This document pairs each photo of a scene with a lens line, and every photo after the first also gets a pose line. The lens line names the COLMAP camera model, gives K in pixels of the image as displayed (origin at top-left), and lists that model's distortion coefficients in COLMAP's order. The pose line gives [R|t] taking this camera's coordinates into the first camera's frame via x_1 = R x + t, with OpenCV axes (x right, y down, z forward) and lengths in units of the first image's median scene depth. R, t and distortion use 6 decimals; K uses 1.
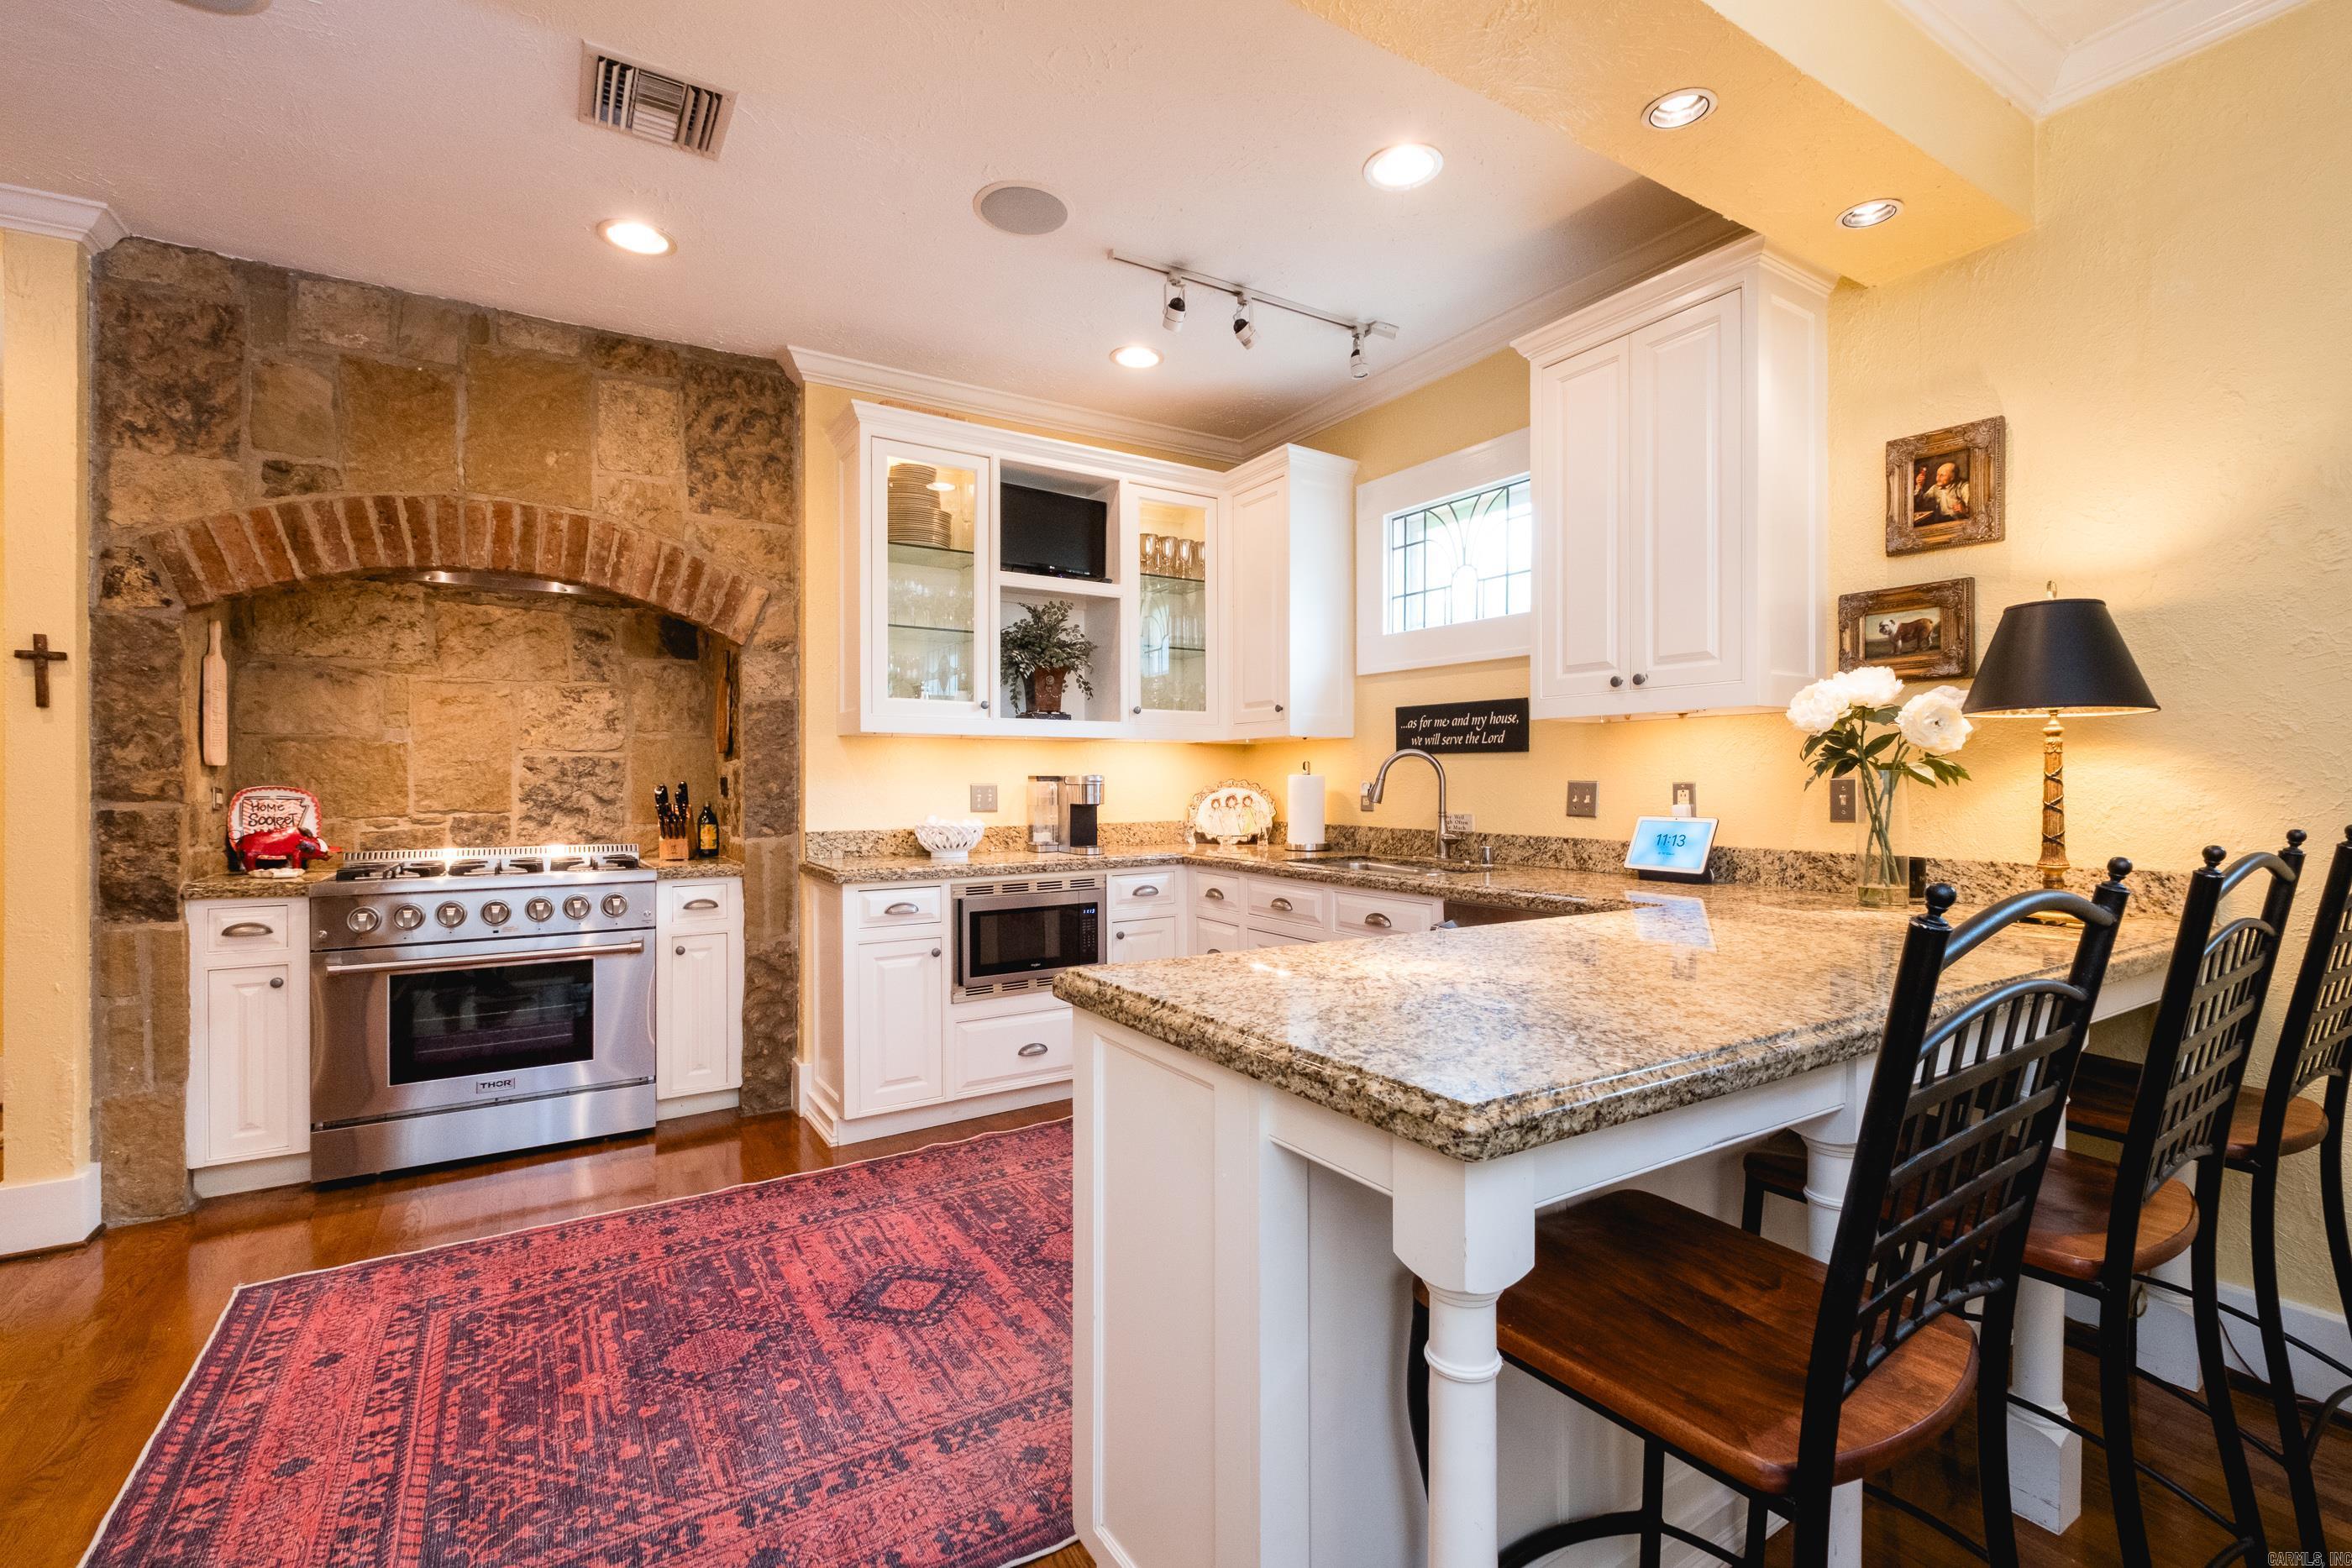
lens RADIAL K [[1025.0, 0, 1179.0], [0, 1025.0, 781.7], [0, 0, 1]] dist [0.007729, -0.006514]
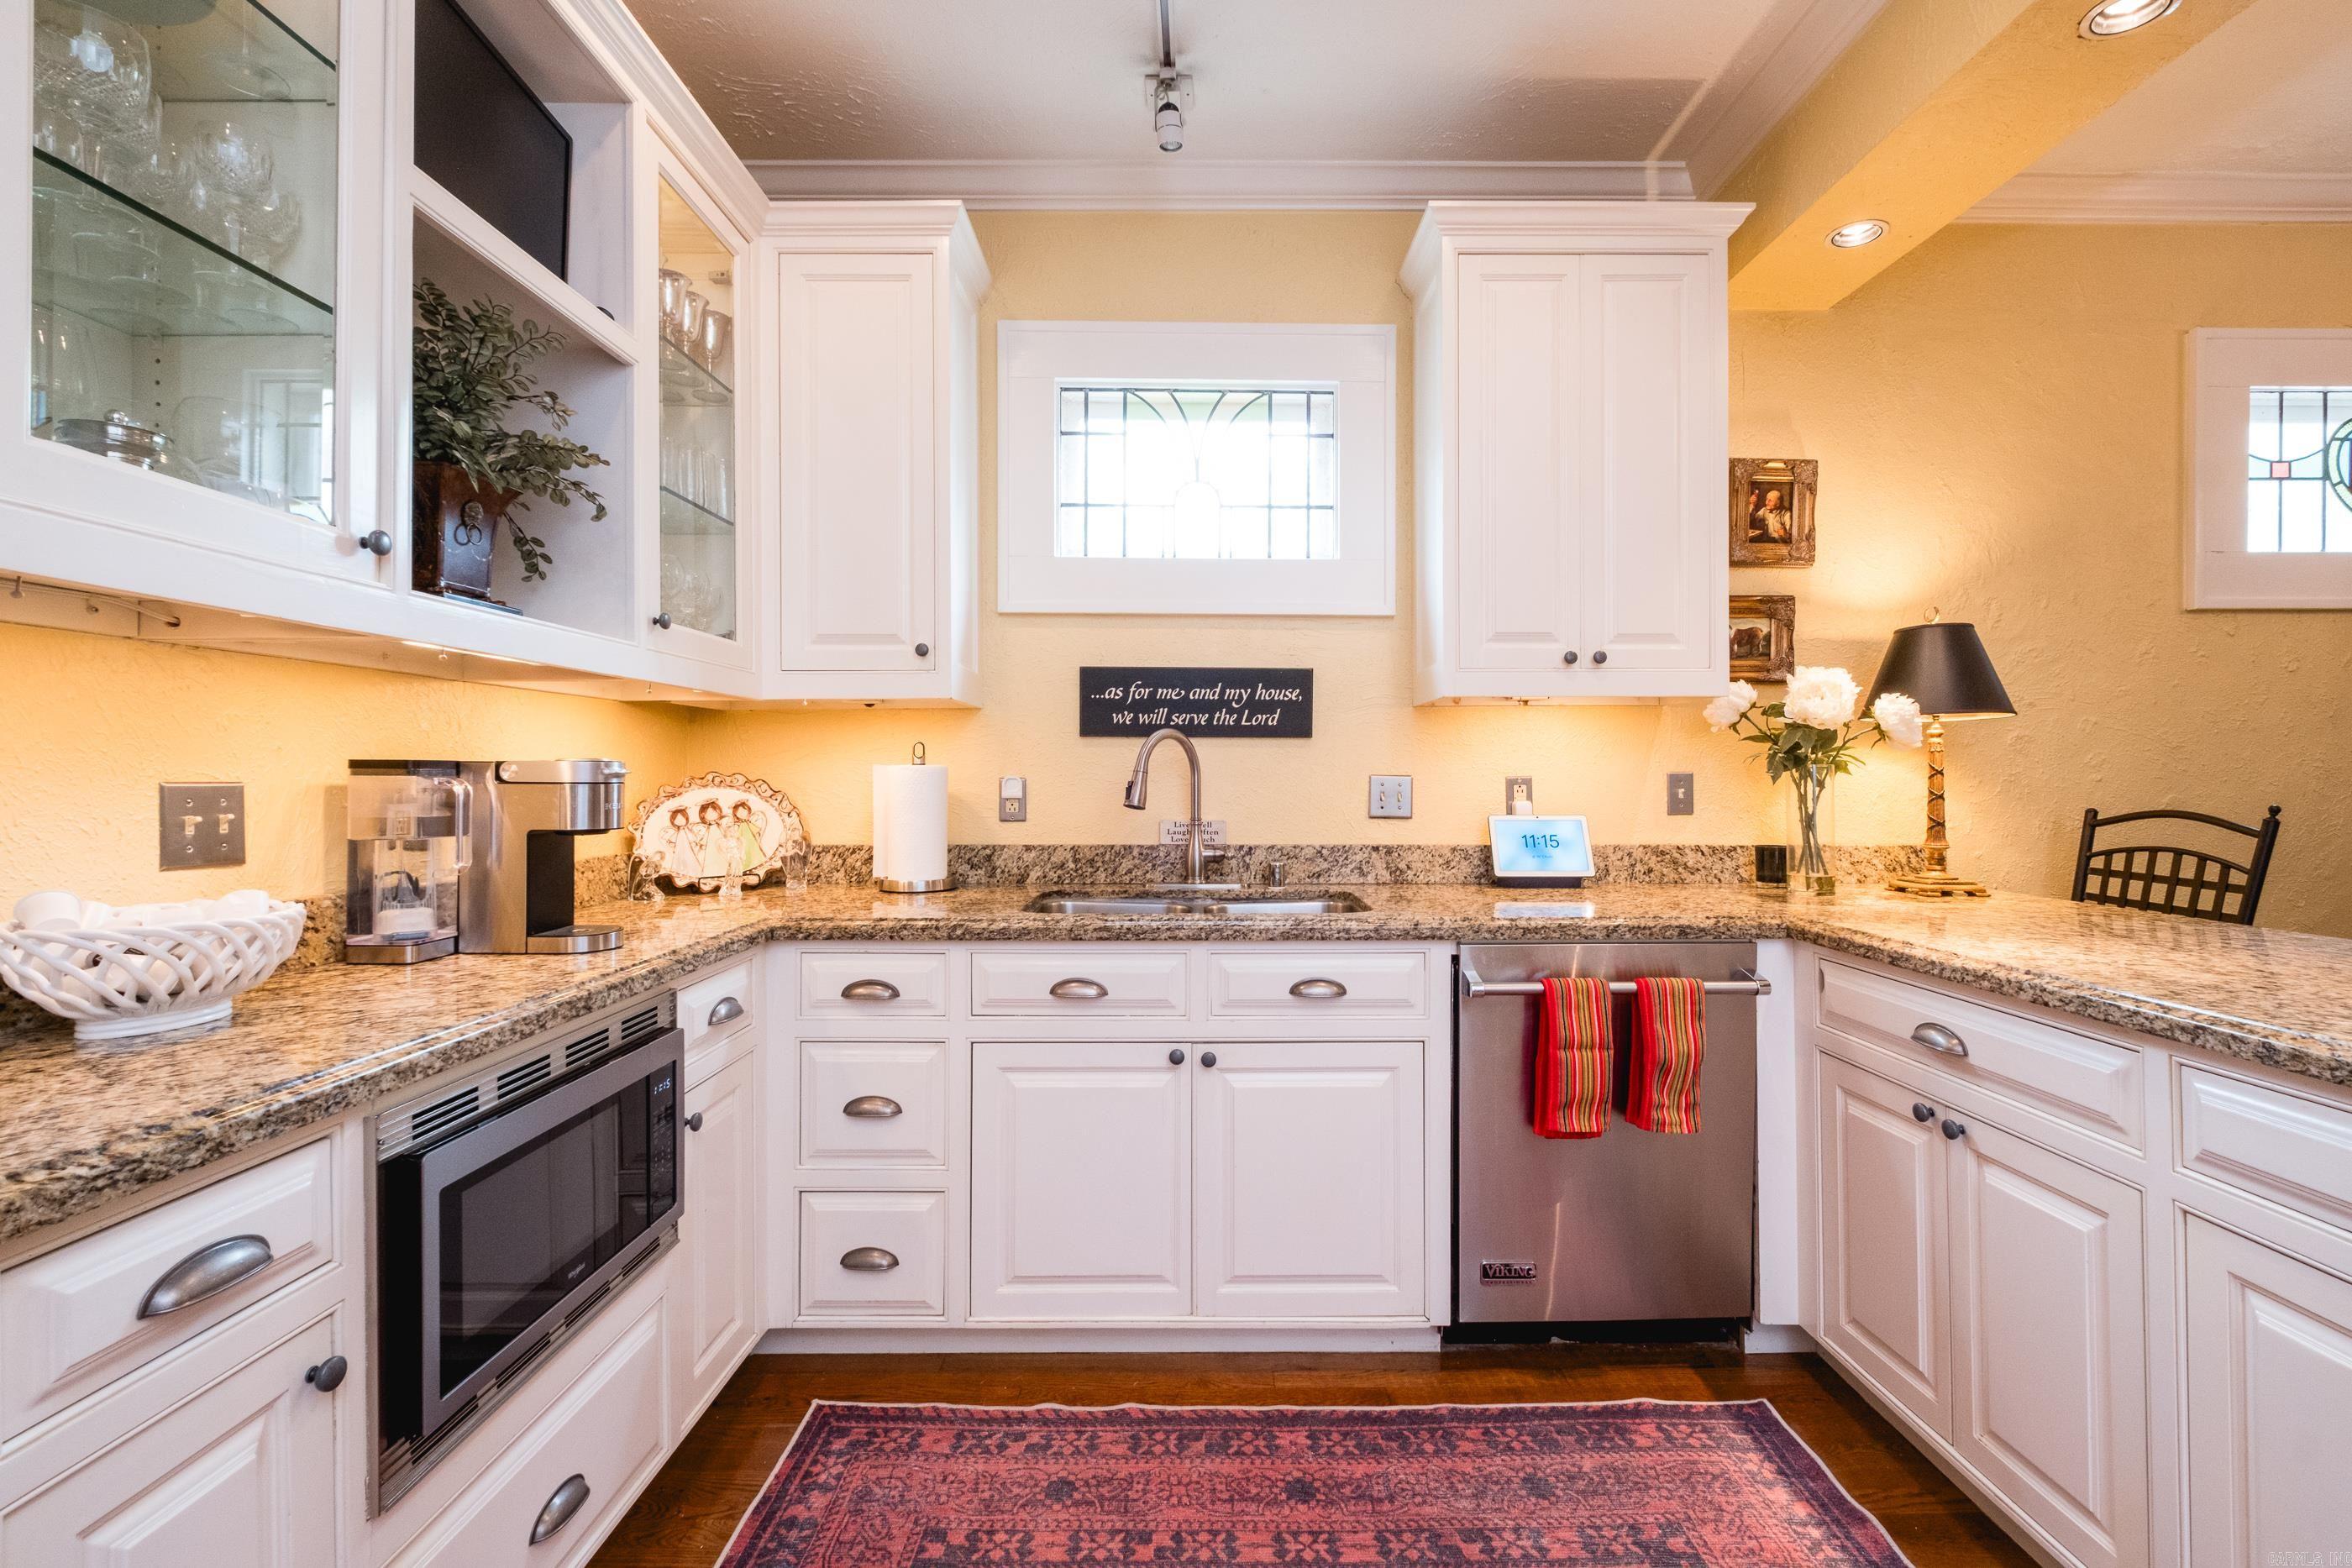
lens RADIAL K [[1025.0, 0, 1210.9], [0, 1025.0, 771.2], [0, 0, 1]] dist [0.007729, -0.006514]
pose [[0.515617, 0.005066, 0.856804, -0.354785], [0.002367, 0.999970, -0.007336, 0.001783], [-0.856816, 0.005811, 0.515590, 0.635985]]
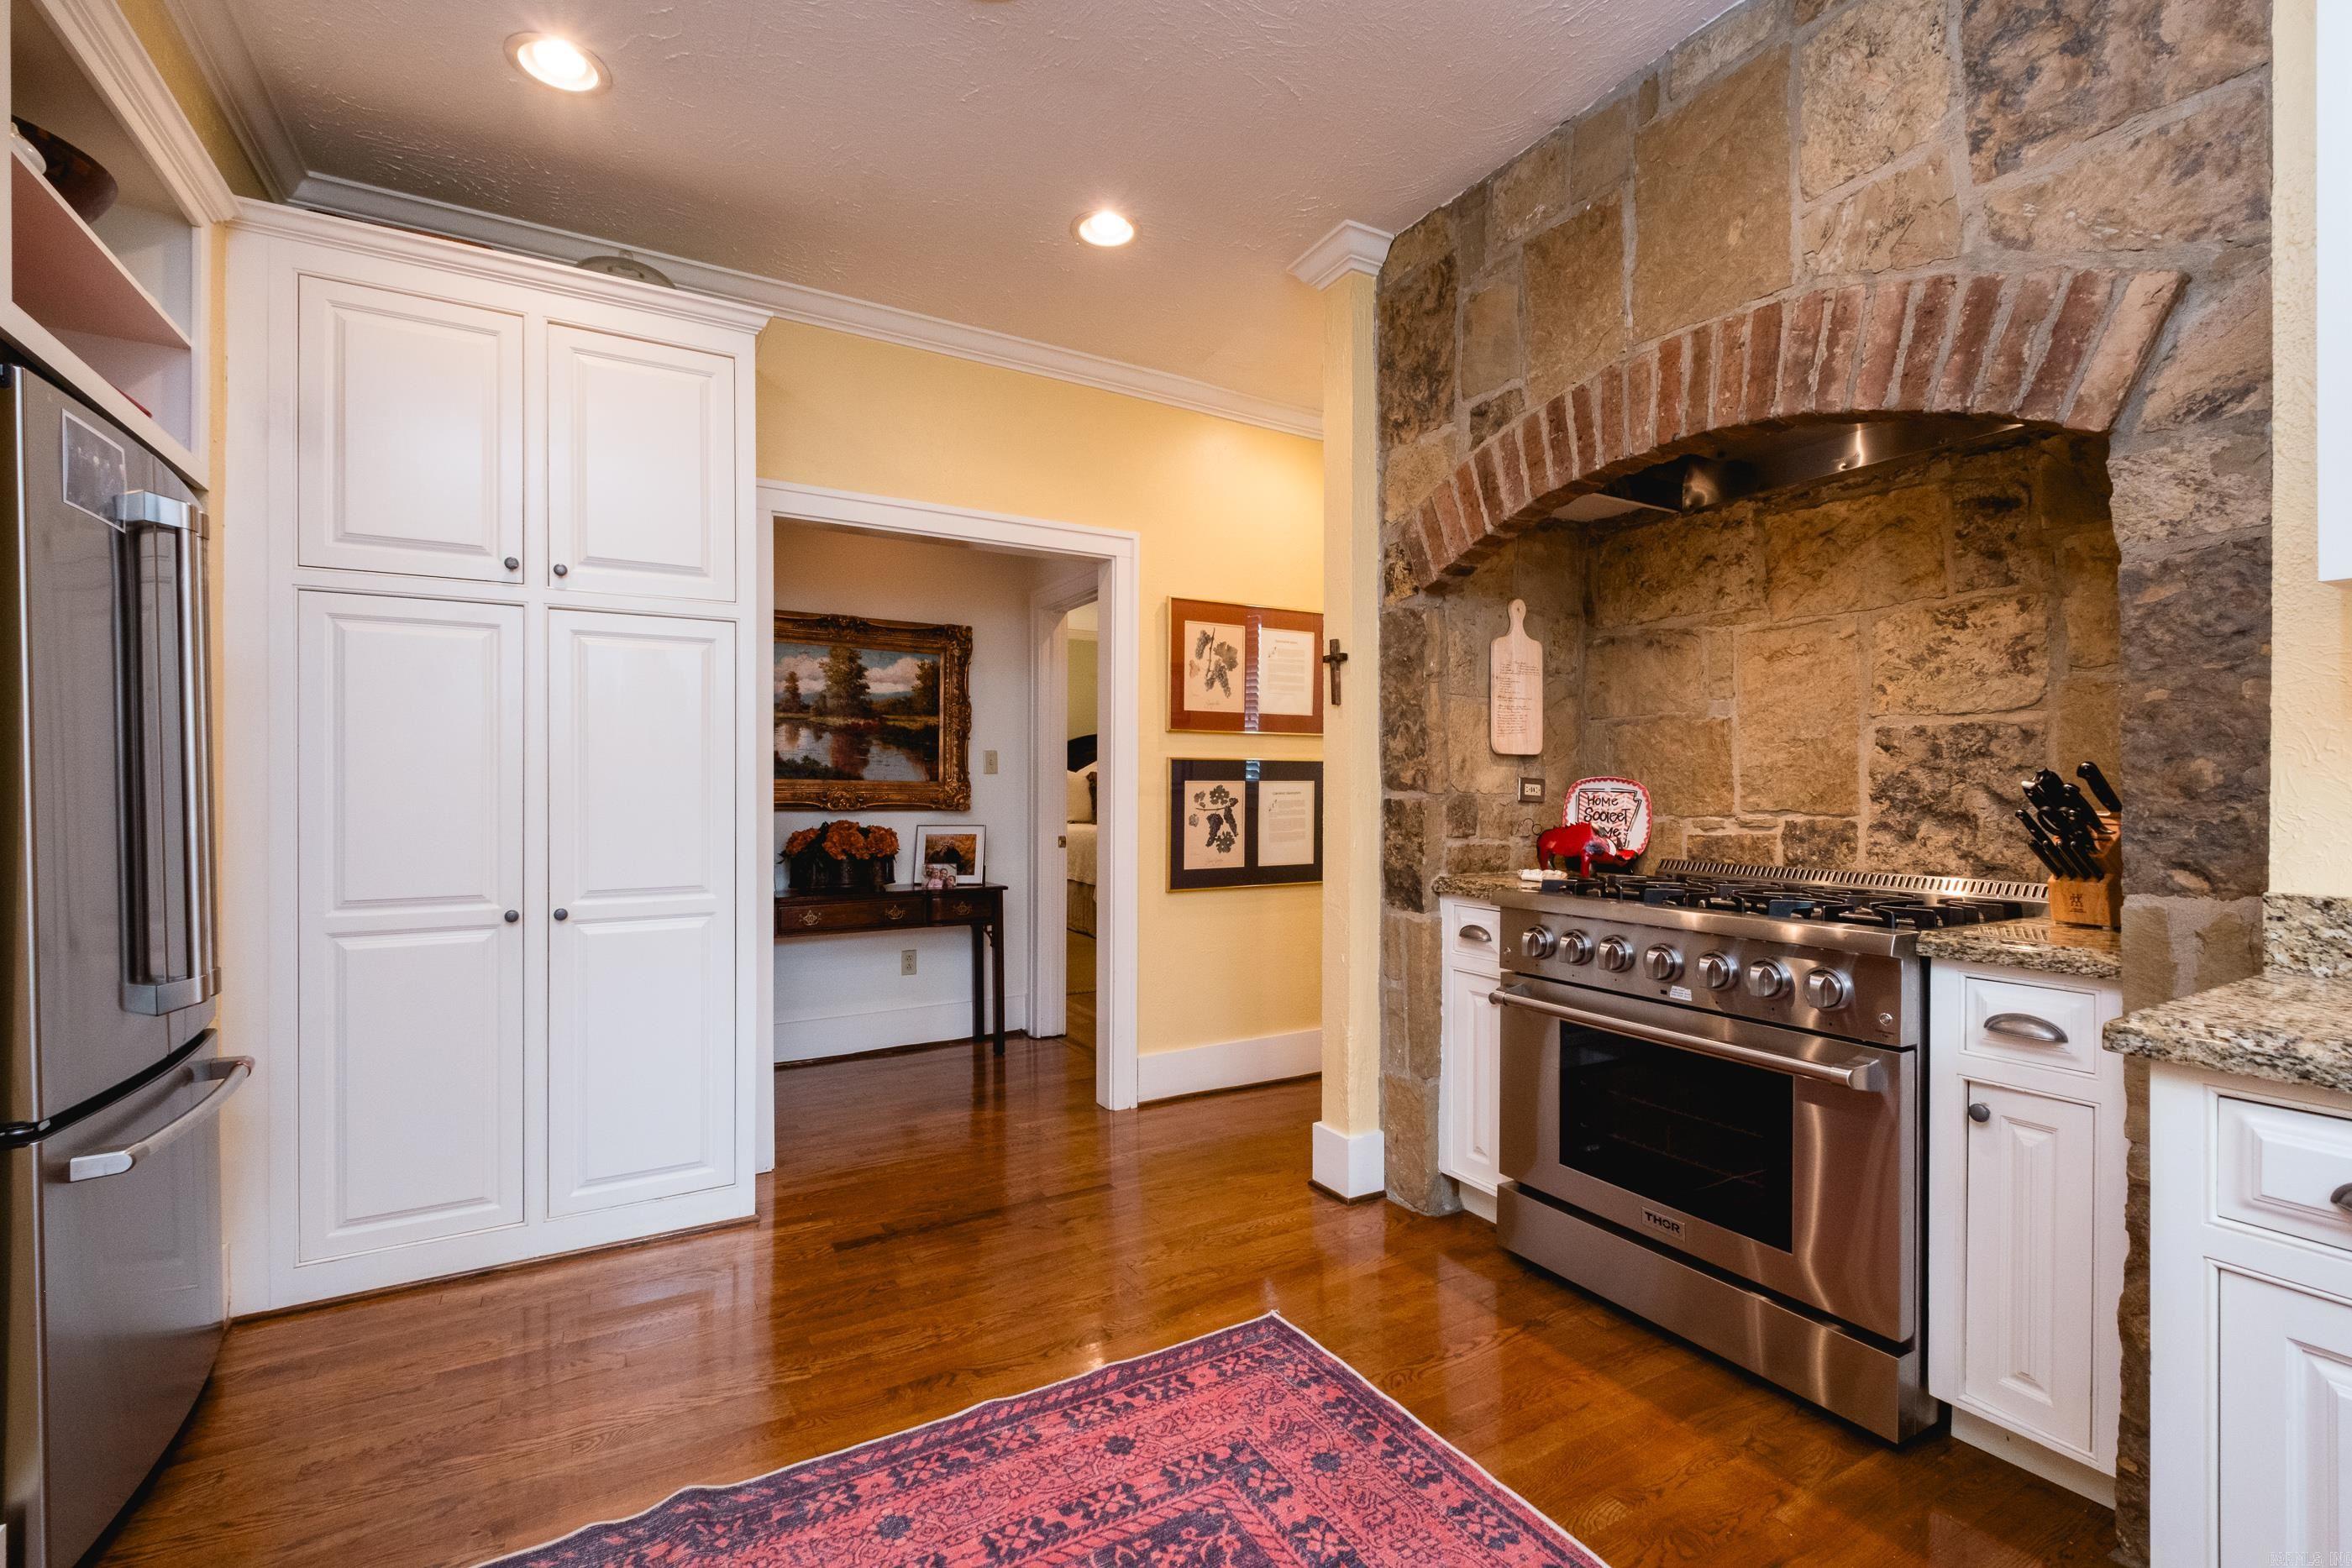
lens RADIAL K [[1025.0, 0, 1180.1], [0, 1025.0, 788.7], [0, 0, 1]] dist [0.007729, -0.006514]
pose [[-0.040375, 0.002897, -0.999180, 0.009366], [0.000828, 0.999996, 0.002866, 0.011536], [0.999184, -0.000712, -0.040377, 0.664472]]
